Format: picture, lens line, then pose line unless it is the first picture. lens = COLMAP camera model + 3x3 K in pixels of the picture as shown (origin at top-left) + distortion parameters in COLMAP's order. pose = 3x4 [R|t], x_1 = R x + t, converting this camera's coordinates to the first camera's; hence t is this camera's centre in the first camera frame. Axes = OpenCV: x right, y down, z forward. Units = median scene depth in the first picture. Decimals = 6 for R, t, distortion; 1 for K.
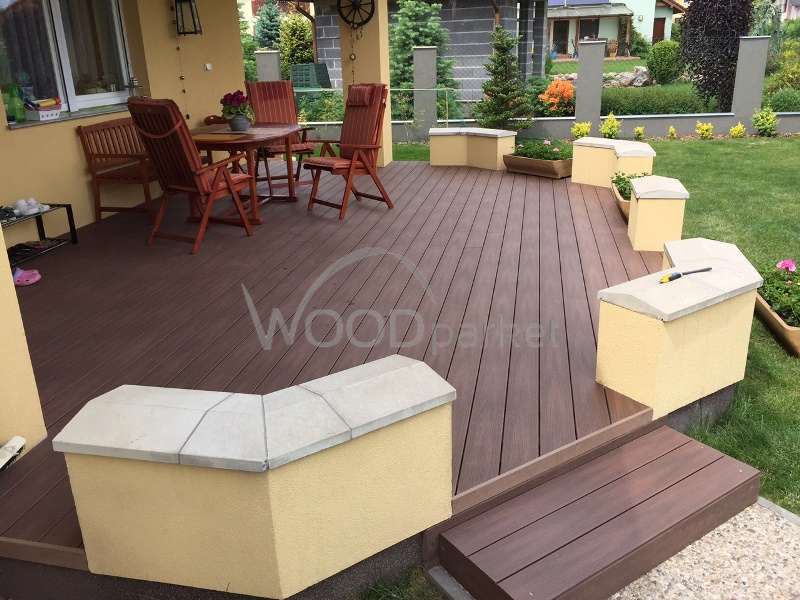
lens RADIAL K [[679.1, 0, 396.9], [0, 679.1, 282.1], [0, 0, 1]] dist [0.081318, -0.103918]
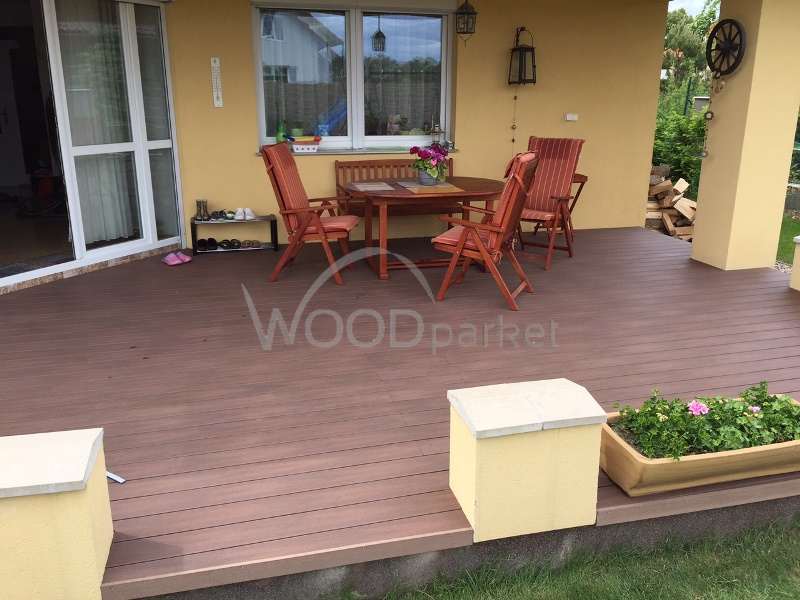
lens RADIAL K [[679.1, 0, 375.5], [0, 679.1, 288.3], [0, 0, 1]] dist [0.081318, -0.103918]
pose [[0.446389, 0.274183, -0.851799, 0.538908], [-0.307273, 0.940988, 0.141864, -0.176691], [0.840429, 0.198408, 0.504295, 0.434420]]
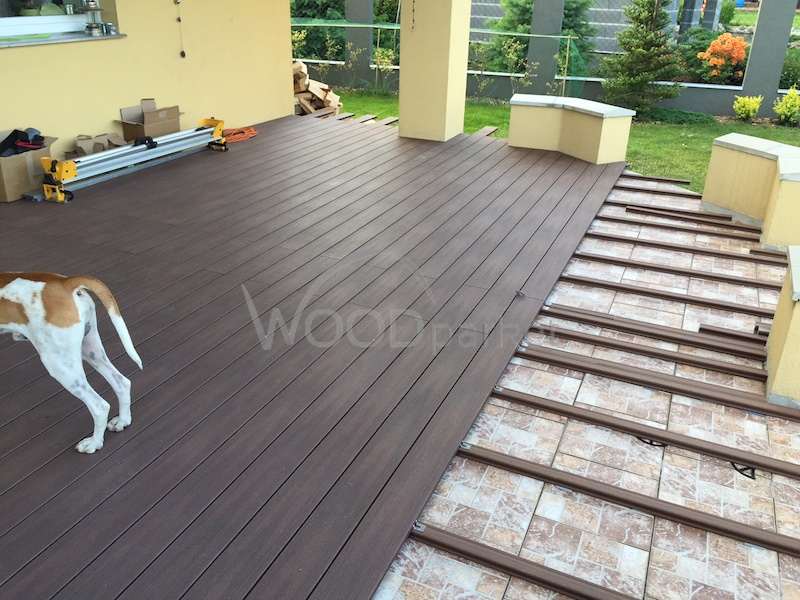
lens RADIAL K [[679.1, 0, 403.0], [0, 679.1, 294.2], [0, 0, 1]] dist [0.081318, -0.103918]
pose [[0.975161, 0.134288, -0.176145, 0.113331], [-0.116320, 0.987247, 0.108686, -0.102230], [0.188494, -0.085497, 0.978346, 0.315064]]
